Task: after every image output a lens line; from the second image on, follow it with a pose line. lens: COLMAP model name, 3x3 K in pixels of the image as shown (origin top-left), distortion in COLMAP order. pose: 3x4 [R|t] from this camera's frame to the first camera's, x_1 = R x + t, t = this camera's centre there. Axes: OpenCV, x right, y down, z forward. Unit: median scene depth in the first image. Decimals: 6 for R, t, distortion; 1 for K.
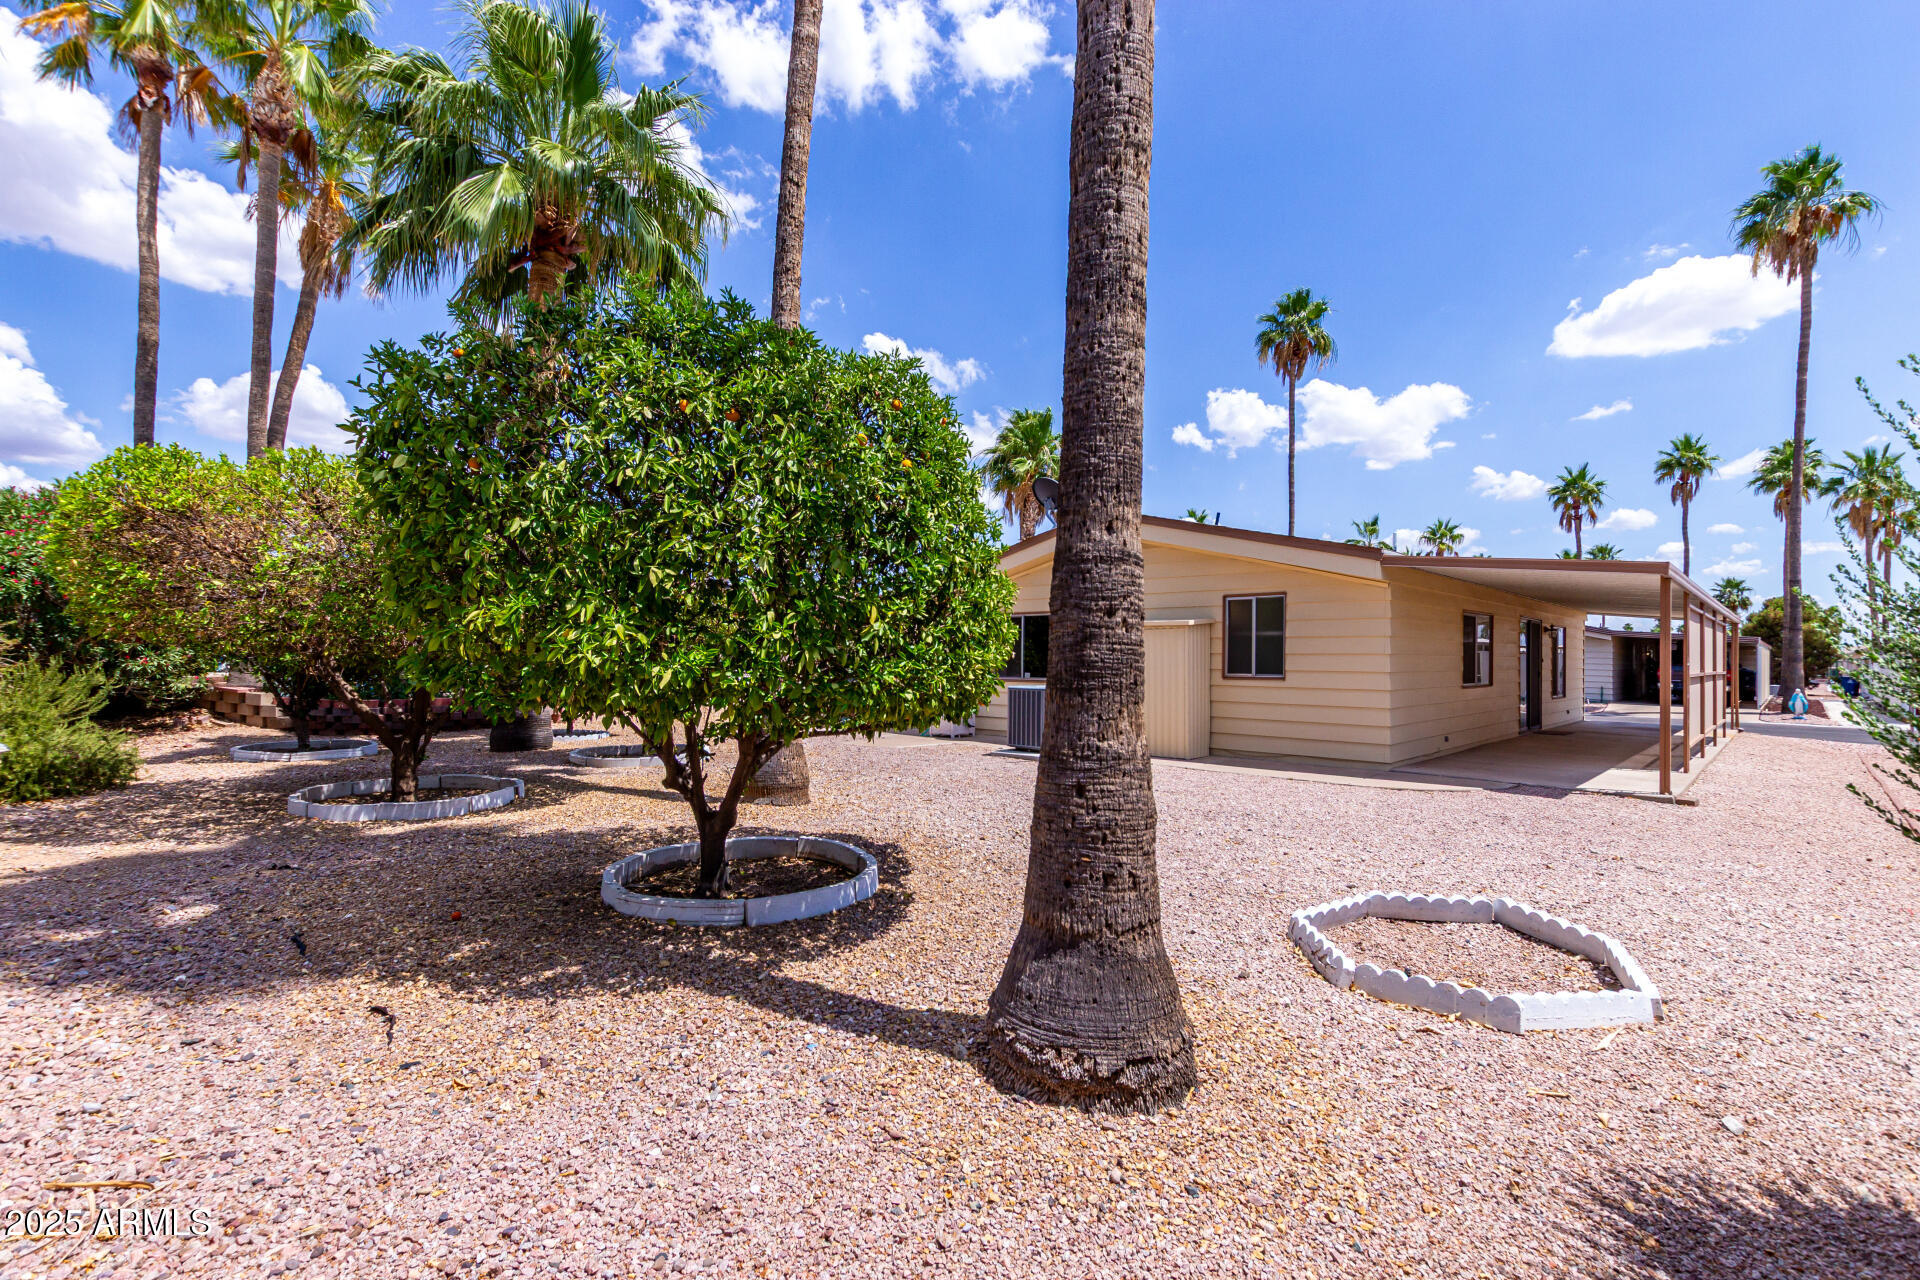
lens RADIAL K [[876.8, 0, 955.3], [0, 876.8, 655.9], [0, 0, 1]] dist [0.001636, -0.000528]
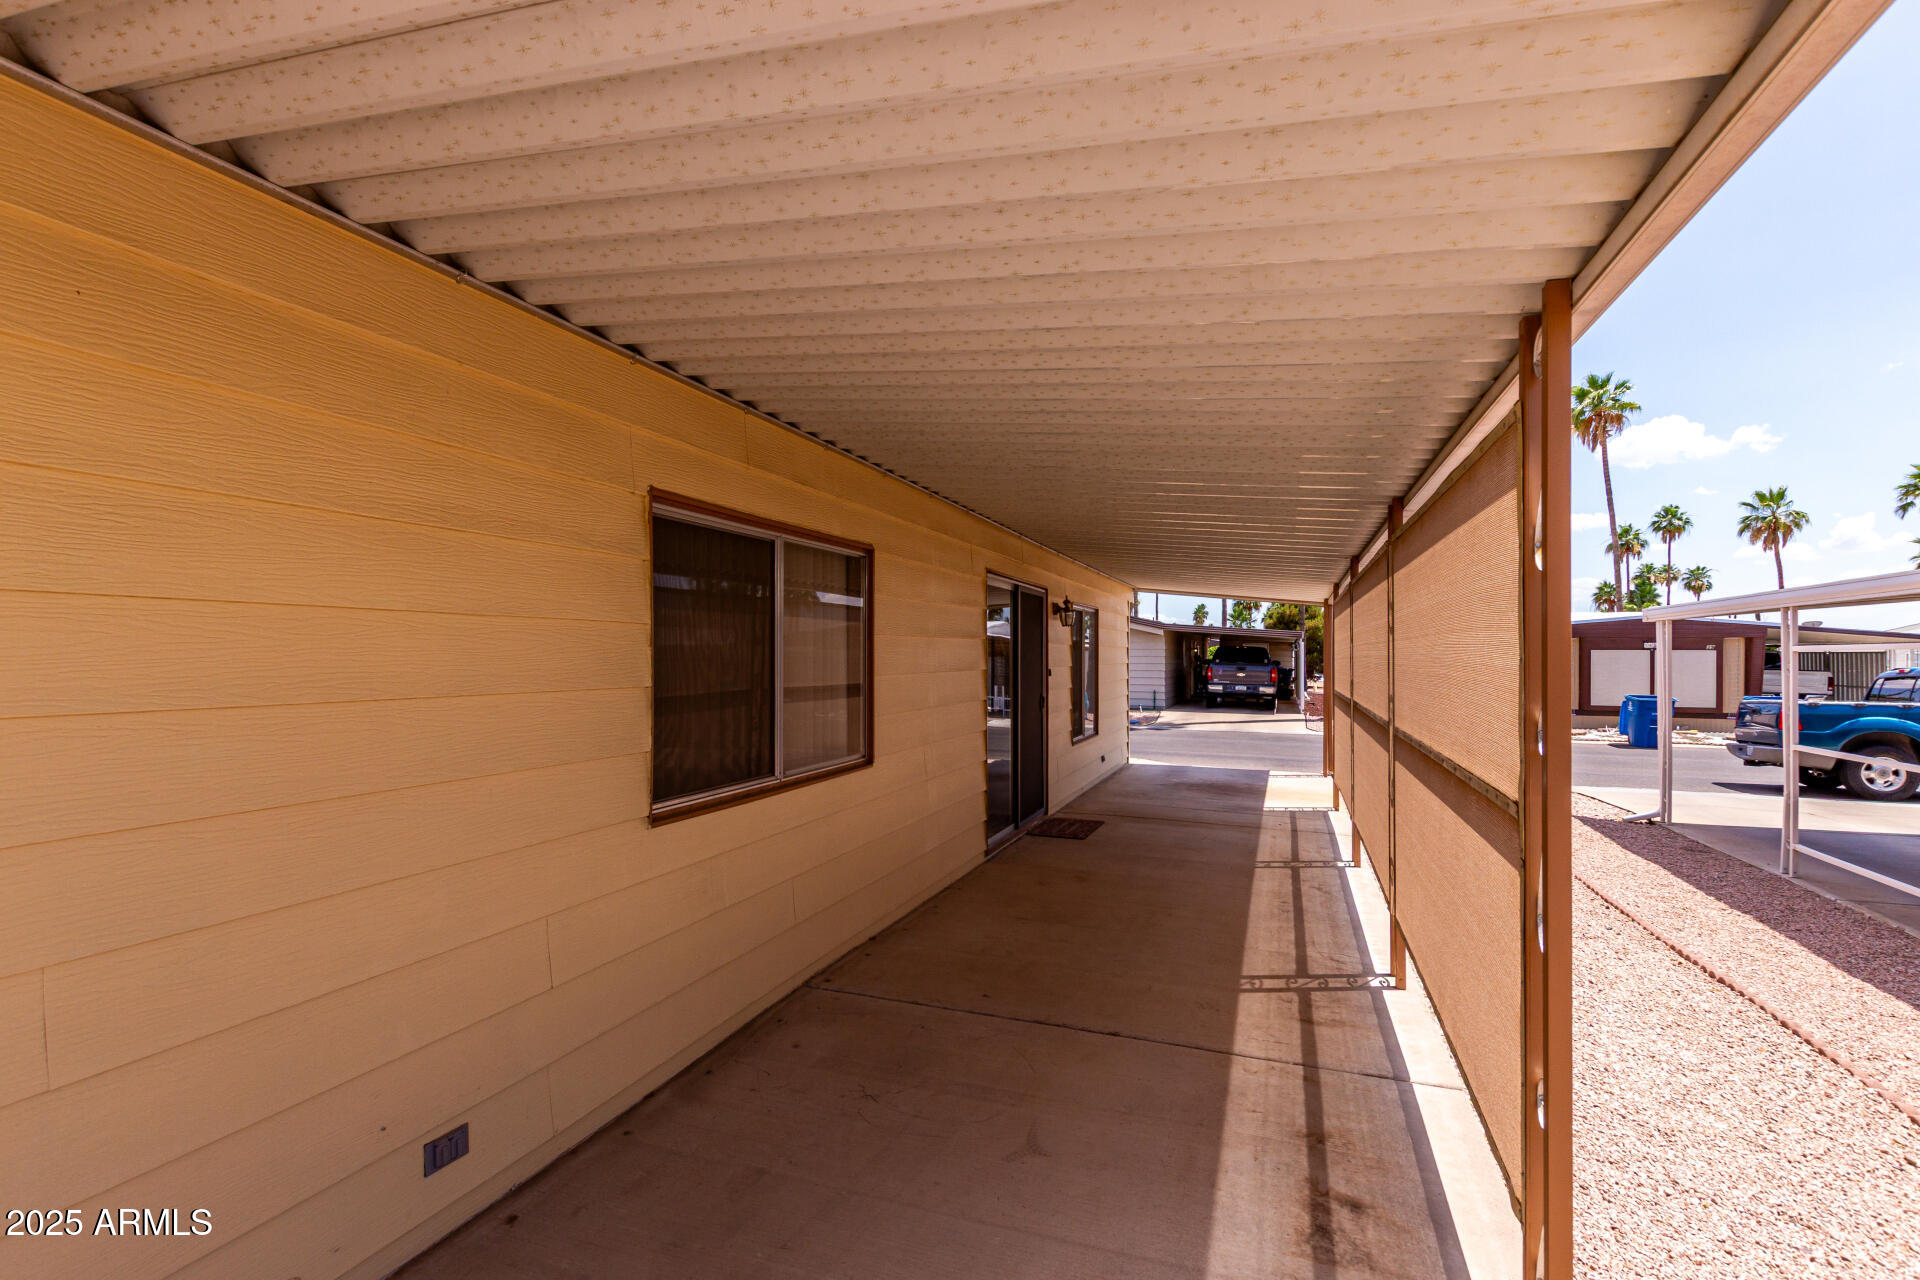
lens RADIAL K [[876.8, 0, 955.3], [0, 876.8, 655.9], [0, 0, 1]] dist [0.001636, -0.000528]
pose [[0.917444, -0.006505, 0.397812, 0.423874], [0.003987, 0.999966, 0.007156, -0.007114], [-0.397846, -0.004979, 0.917439, 0.569103]]
